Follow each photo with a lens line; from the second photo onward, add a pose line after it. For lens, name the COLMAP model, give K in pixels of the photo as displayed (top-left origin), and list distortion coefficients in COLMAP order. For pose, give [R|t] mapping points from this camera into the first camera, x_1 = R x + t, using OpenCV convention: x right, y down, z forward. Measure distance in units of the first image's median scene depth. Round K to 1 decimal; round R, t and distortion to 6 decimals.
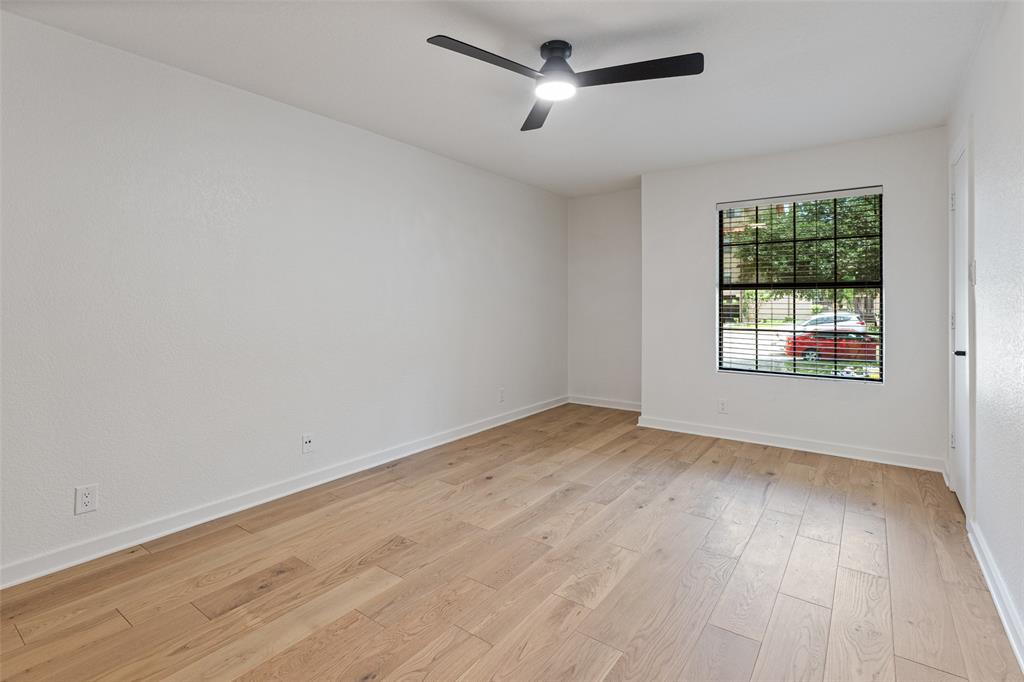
lens RADIAL K [[481.7, 0, 518.1], [0, 481.7, 300.2], [0, 0, 1]] dist [-0.016749, 0.001752]
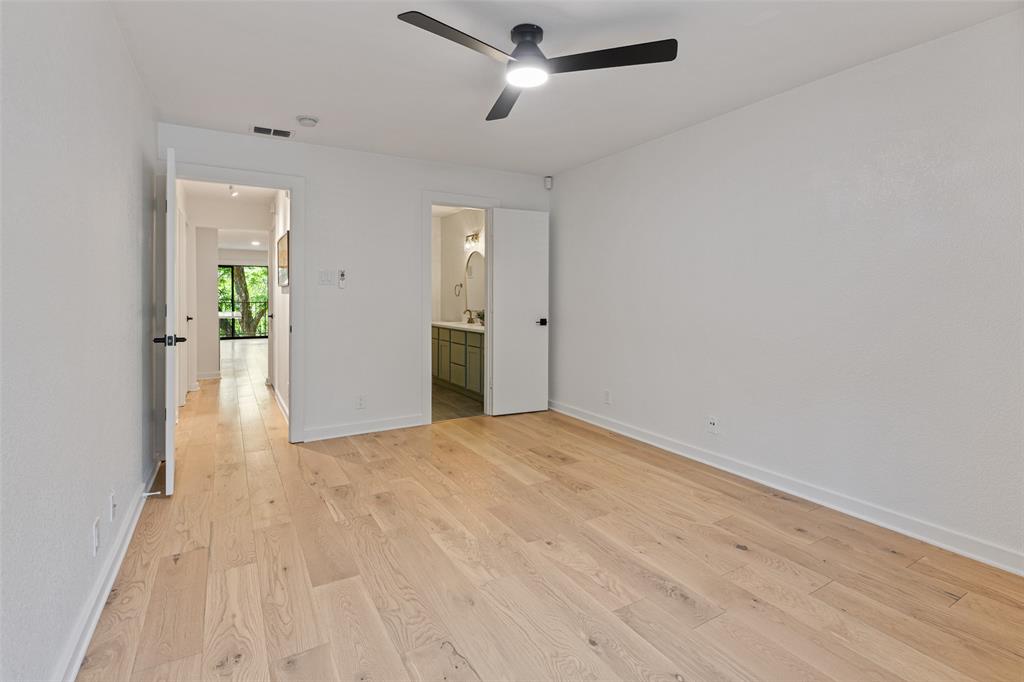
lens RADIAL K [[481.7, 0, 504.3], [0, 481.7, 305.0], [0, 0, 1]] dist [-0.016749, 0.001752]
pose [[-0.404129, 0.019992, -0.914484, 0.895690], [0.001831, 0.999777, 0.021047, 0.008275], [0.914700, 0.006831, -0.404075, 1.233374]]
